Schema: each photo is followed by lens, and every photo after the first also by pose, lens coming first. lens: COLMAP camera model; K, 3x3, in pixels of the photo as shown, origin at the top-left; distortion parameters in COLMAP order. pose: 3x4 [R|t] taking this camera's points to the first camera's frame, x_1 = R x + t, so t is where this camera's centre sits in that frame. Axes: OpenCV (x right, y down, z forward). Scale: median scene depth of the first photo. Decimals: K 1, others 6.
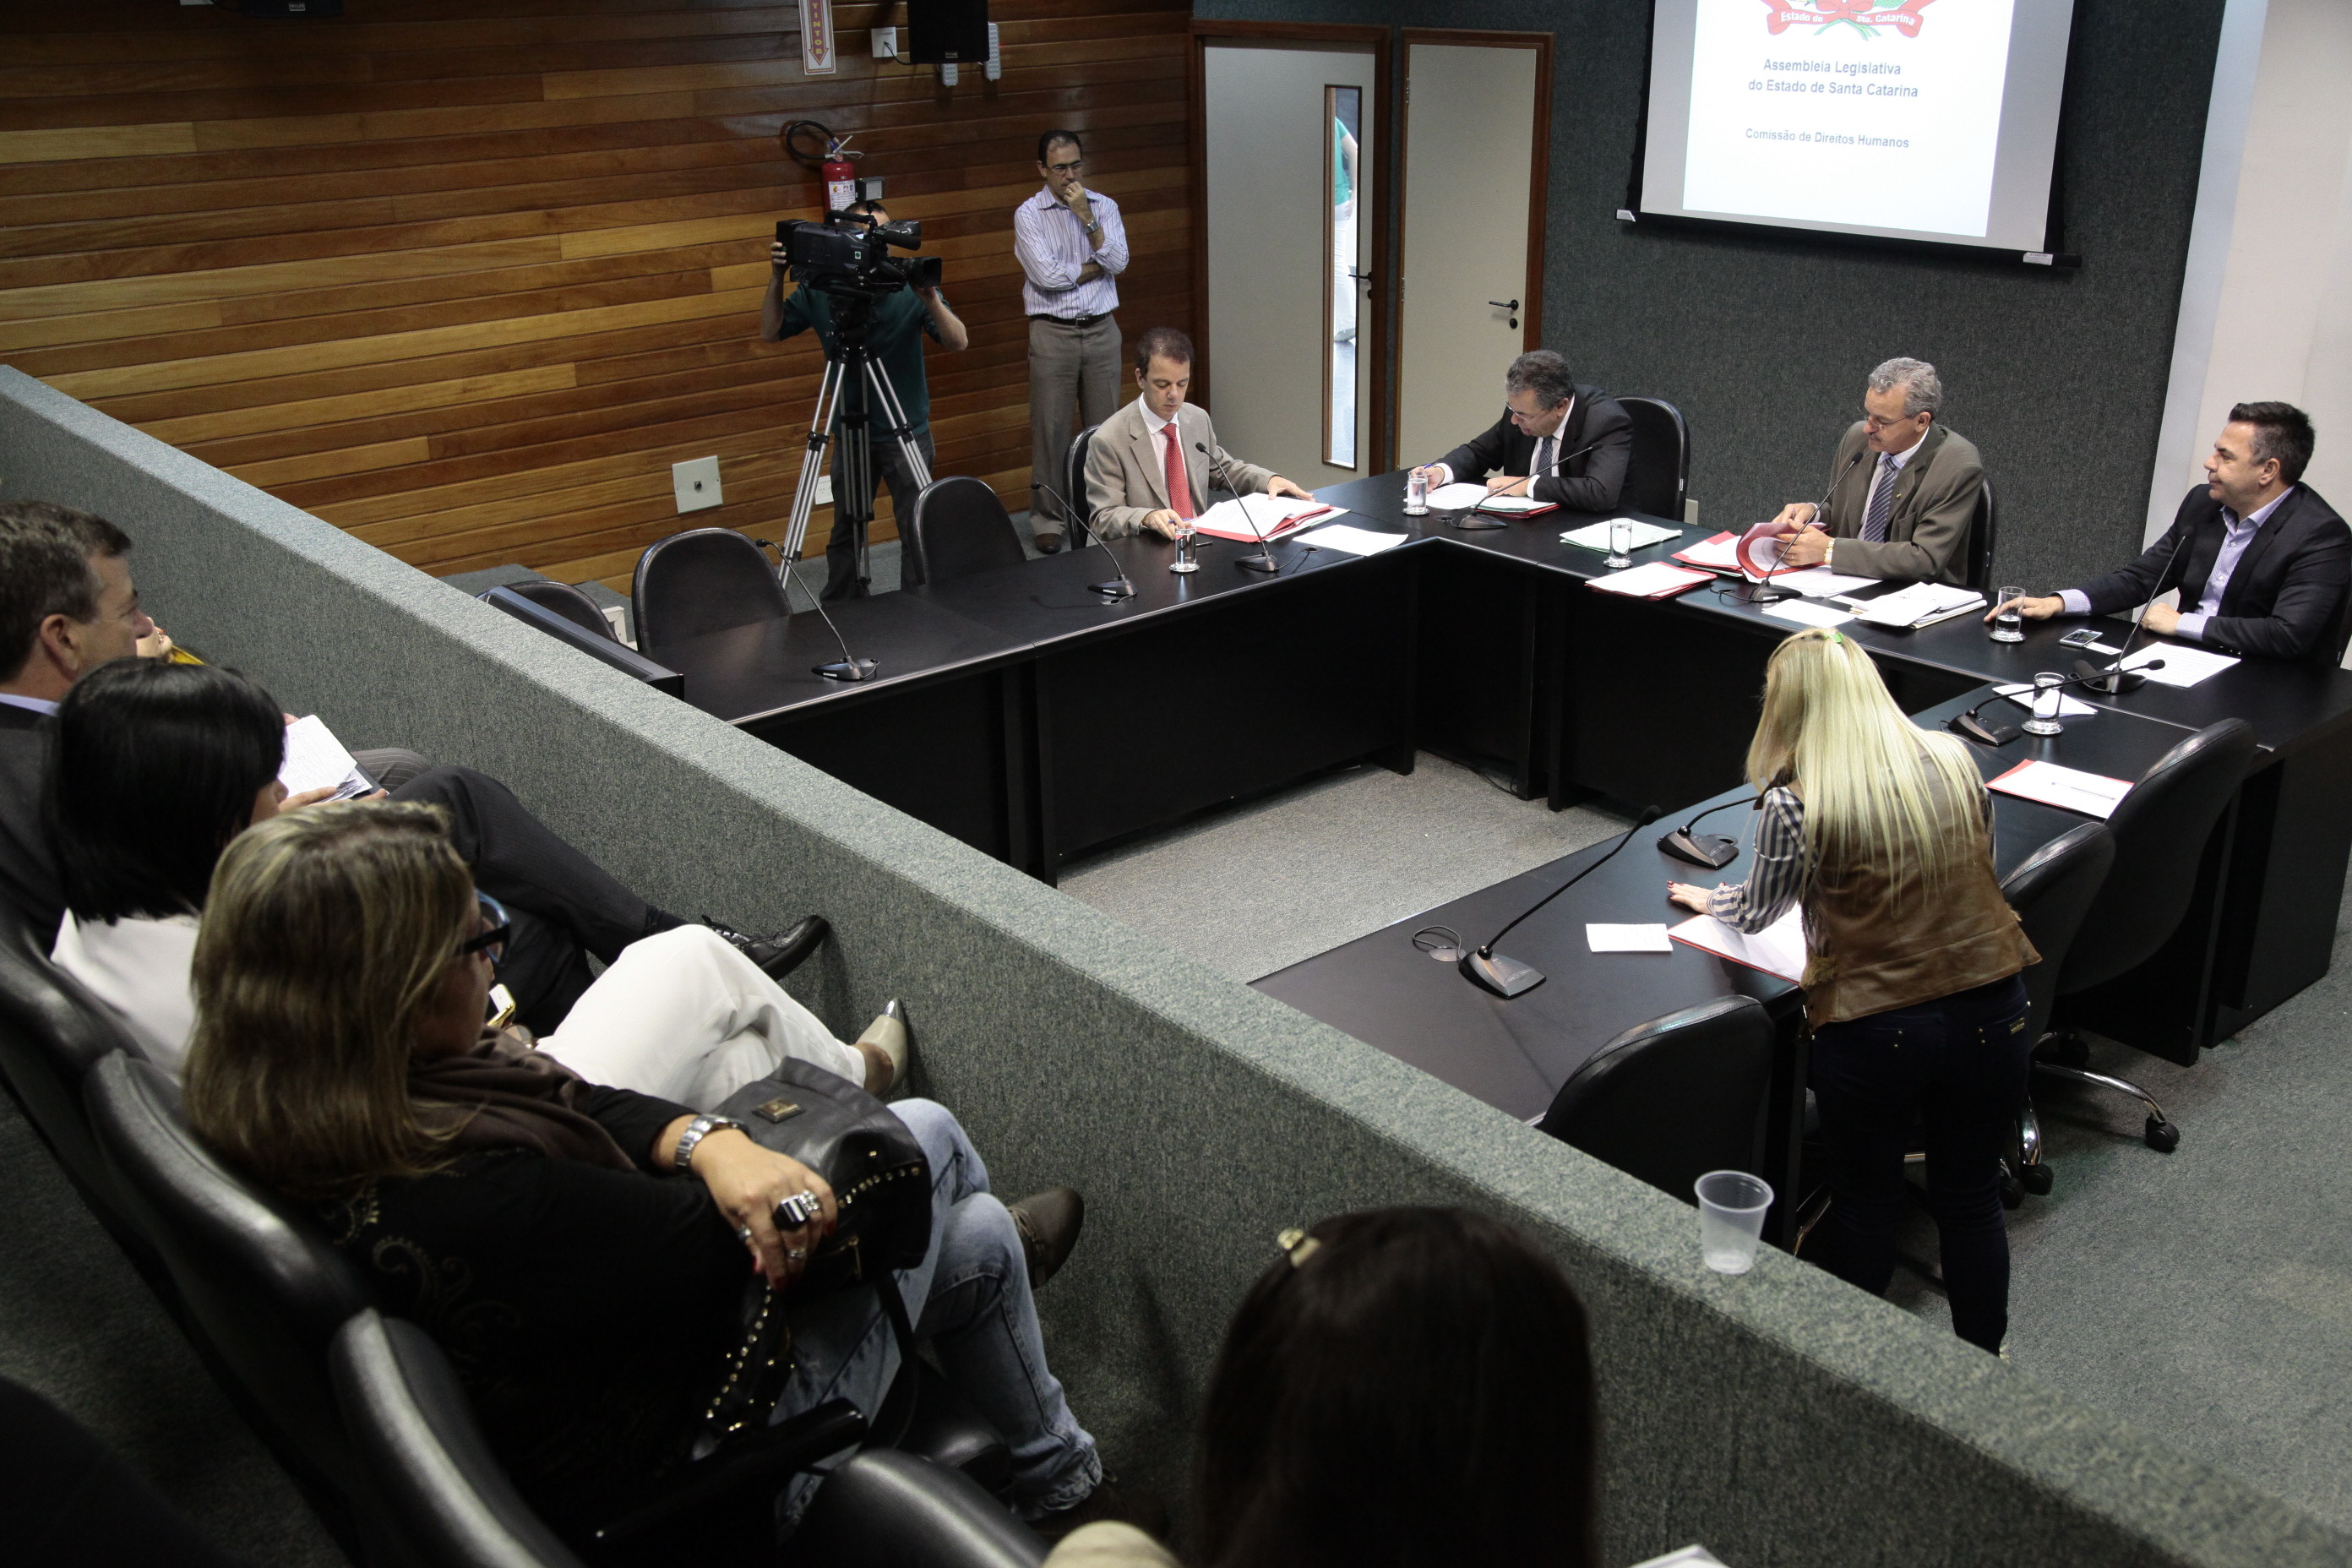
lens RADIAL K [[2204.8, 0, 1195.6], [0, 2204.8, 781.5], [0, 0, 1]] dist [0.026332, 0.000000]
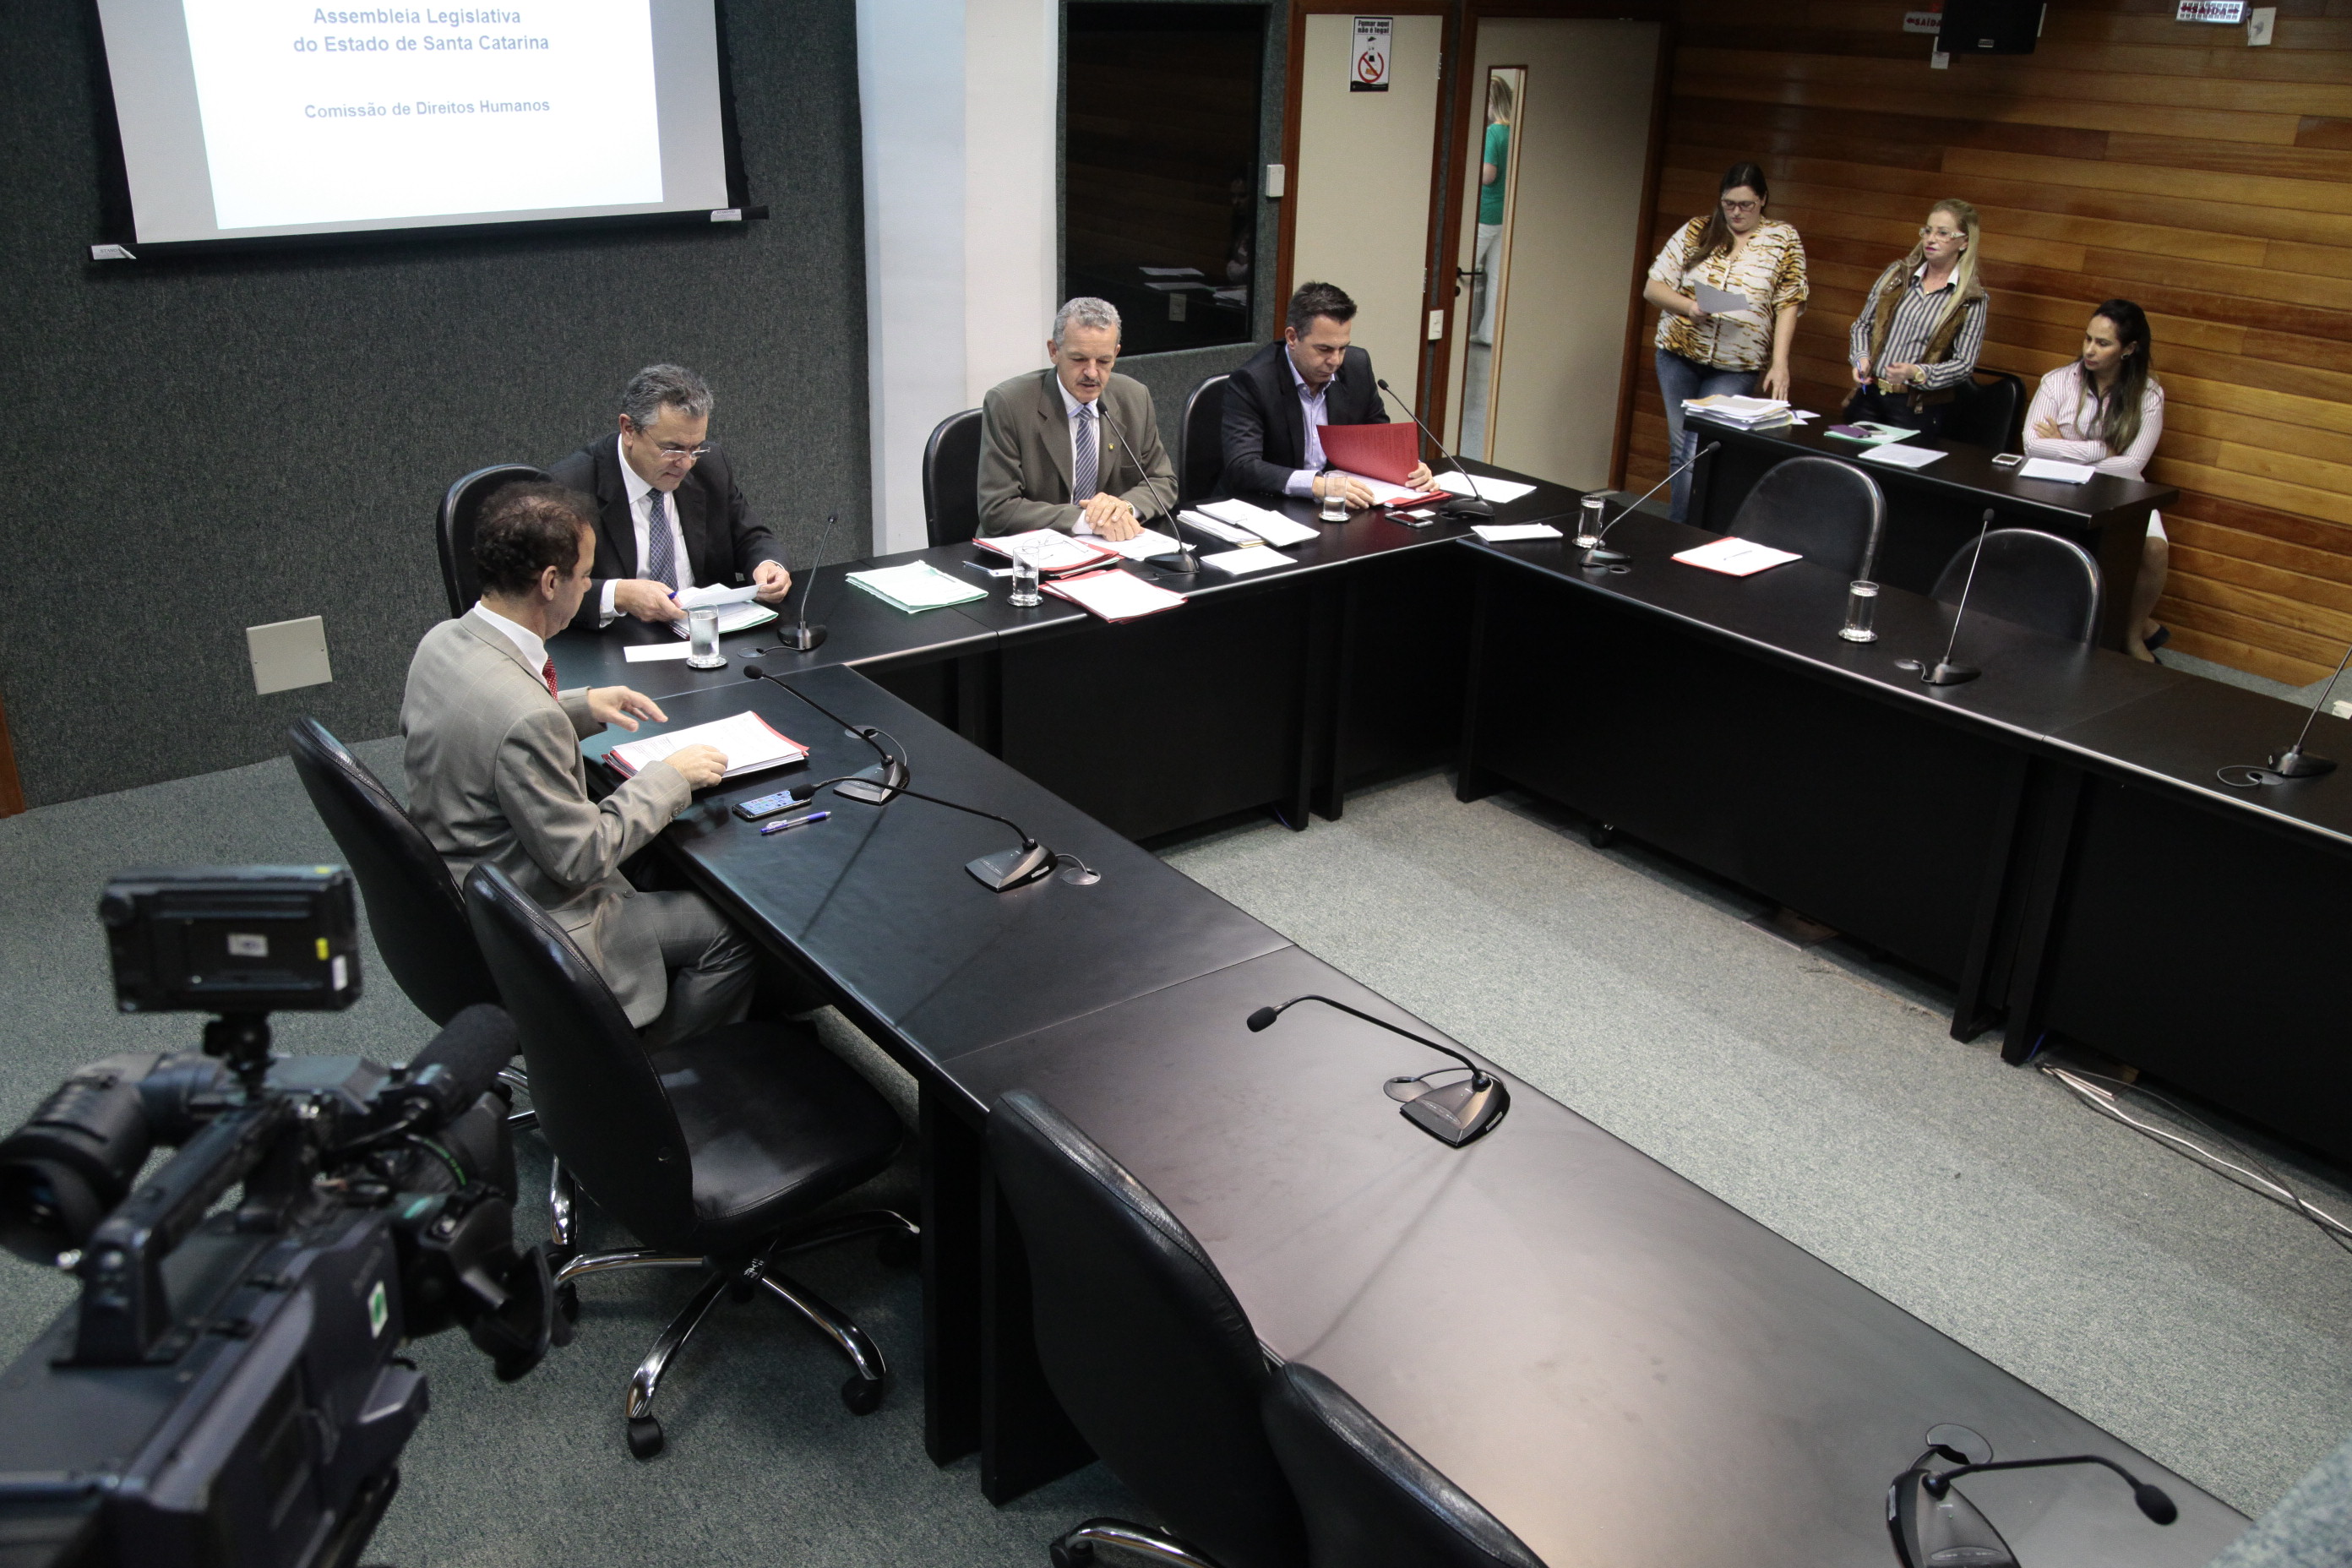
lens RADIAL K [[1933.5, 0, 1147.6], [0, 1933.5, 775.6], [0, 0, 1]] dist [-0.046598, 0.088833]
pose [[0.069660, -0.376295, 0.923877, -0.437257], [0.339976, 0.879639, 0.332643, -0.233821], [-0.937851, 0.290924, 0.189207, 0.736227]]
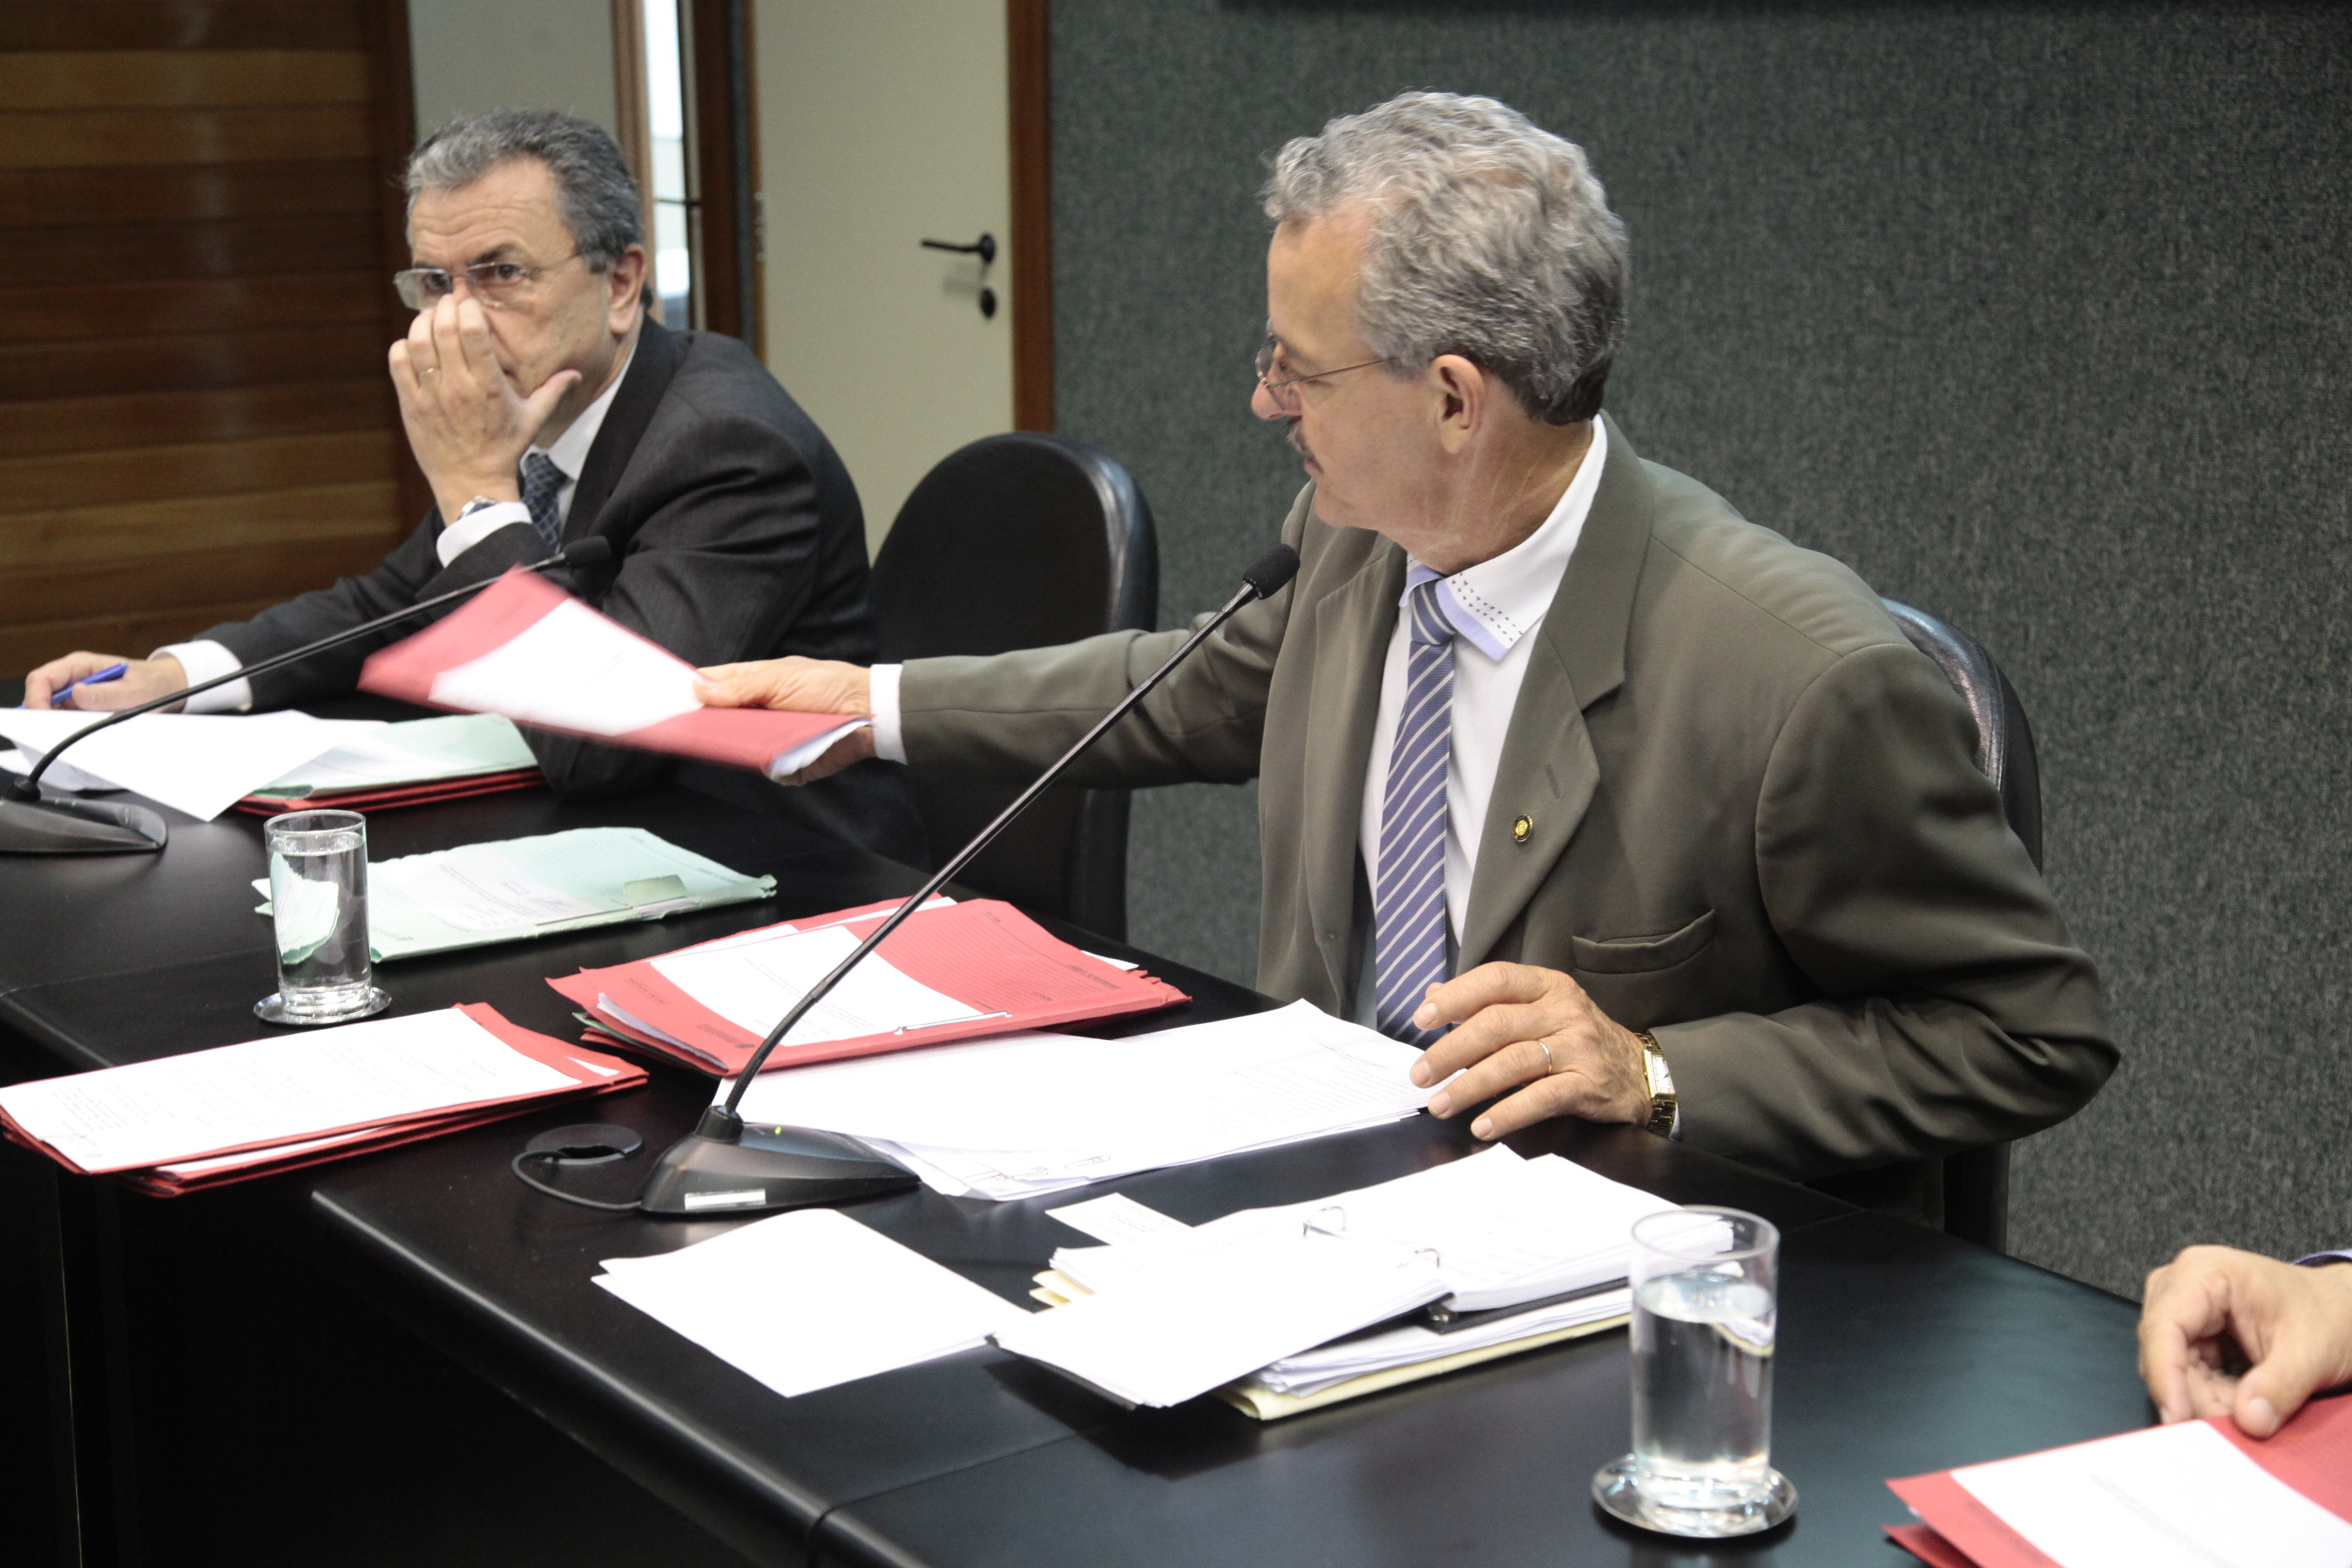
lens RADIAL K [[3657.1, 0, 1168.1], [0, 3657.1, 812.4], [0, 0, 1]] dist [0.203878, 0.000000]
pose [[0.996431, 0.027393, -0.079837, 0.269718], [-0.038592, 0.989073, -0.142285, -0.059490], [0.075067, 0.144858, 0.986601, 0.551736]]
